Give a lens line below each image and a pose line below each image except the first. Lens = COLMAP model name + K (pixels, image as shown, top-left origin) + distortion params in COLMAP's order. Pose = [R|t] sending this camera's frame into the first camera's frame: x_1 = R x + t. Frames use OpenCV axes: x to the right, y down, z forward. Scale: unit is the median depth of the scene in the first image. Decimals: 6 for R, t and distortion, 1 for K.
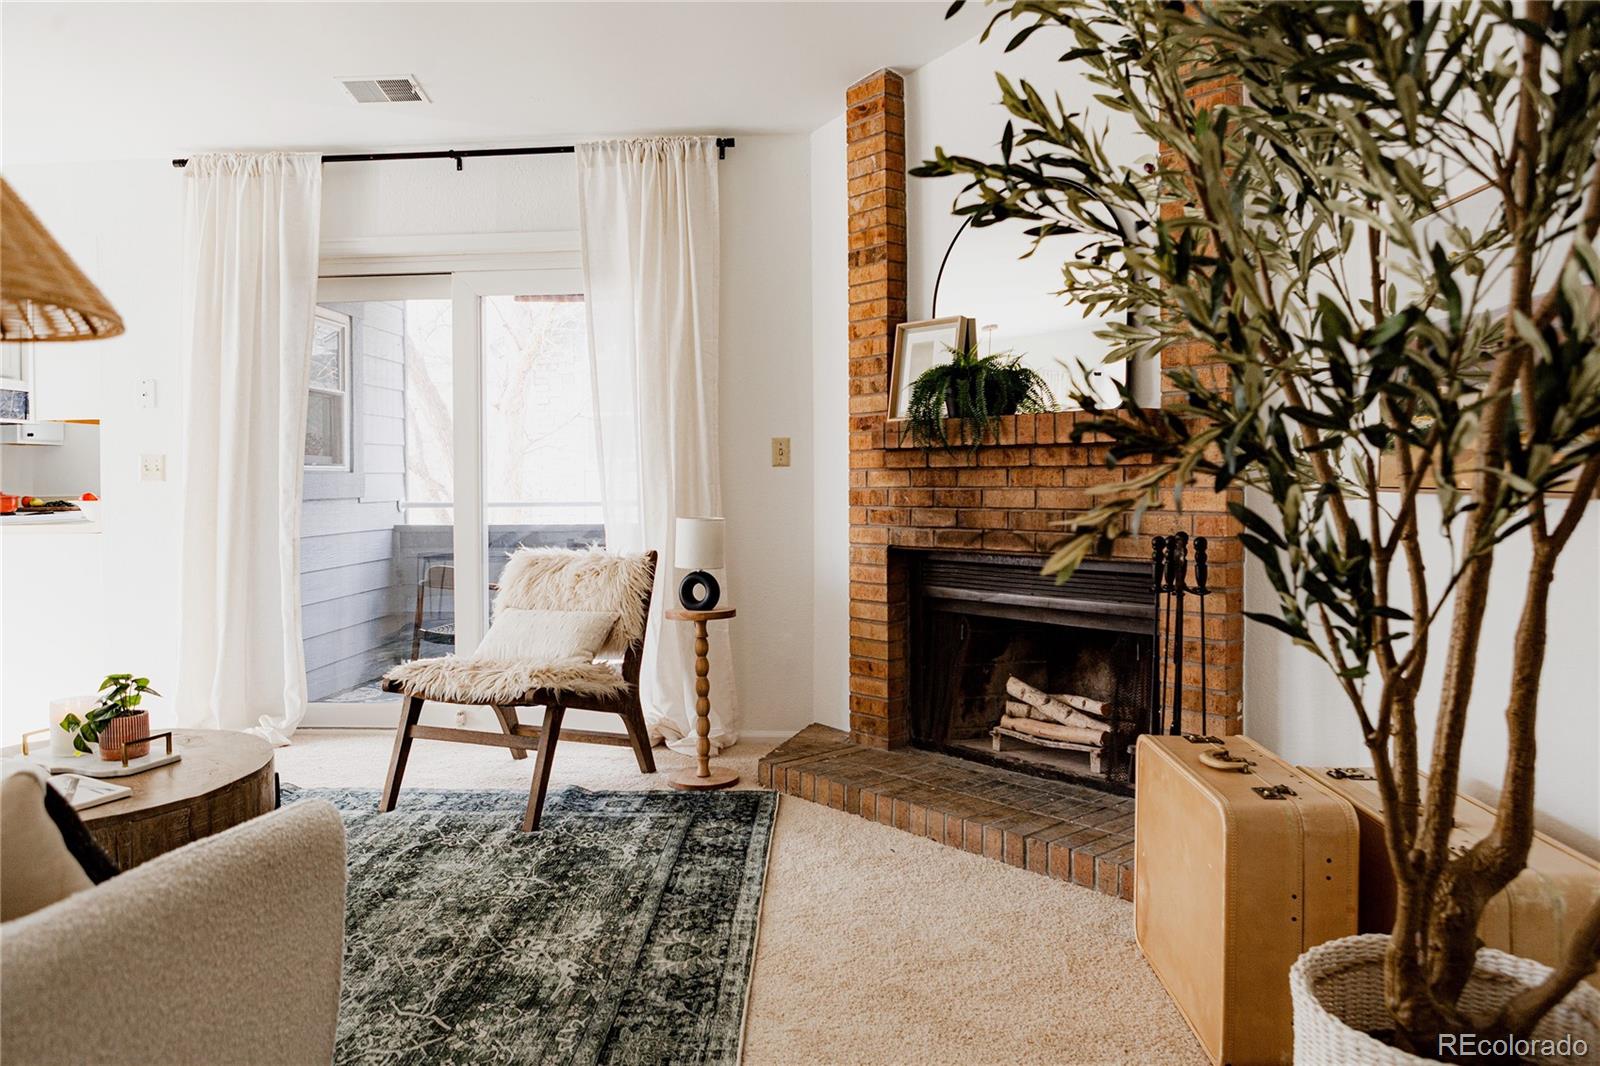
lens RADIAL K [[1100.6, 0, 797.2], [0, 1100.6, 475.0], [0, 0, 1]] dist [-0.024305, 0.022501]
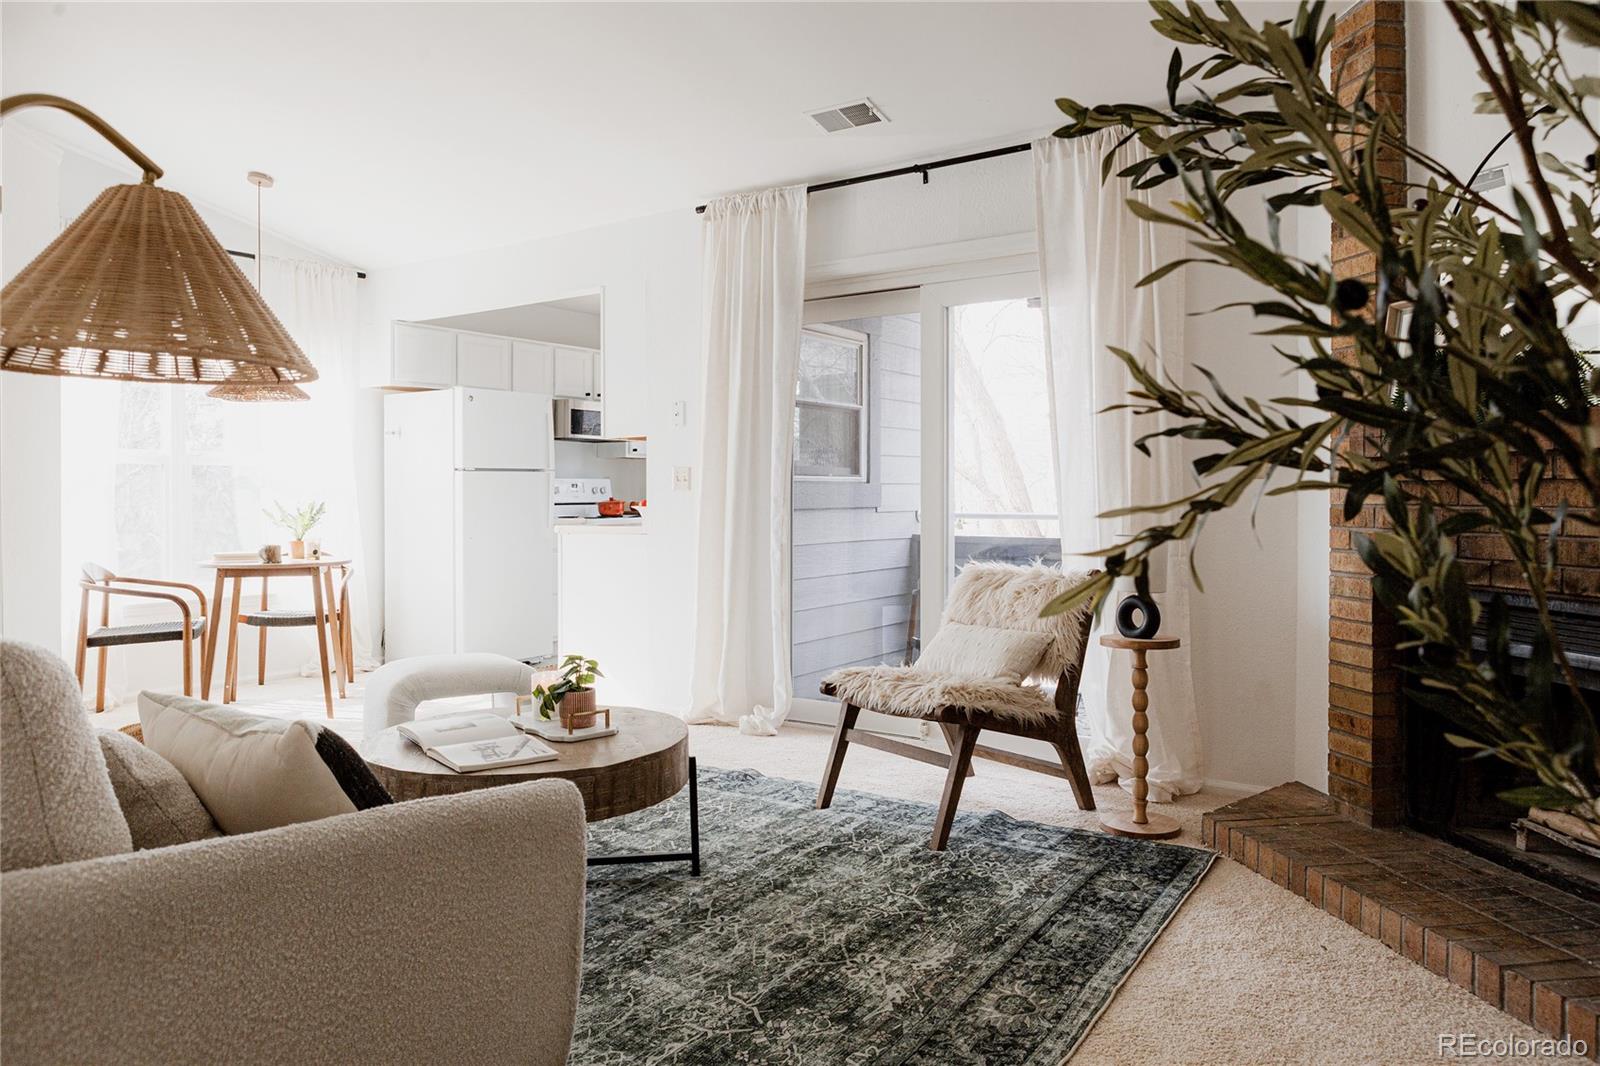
lens RADIAL K [[1134.8, 0, 799.6], [0, 1134.8, 485.3], [0, 0, 1]] dist [-0.023022, 0.025911]
pose [[0.854244, 0.004804, -0.519850, 0.184002], [-0.004894, 0.999987, 0.001198, -0.002415], [0.519850, 0.001520, 0.854256, 0.072871]]
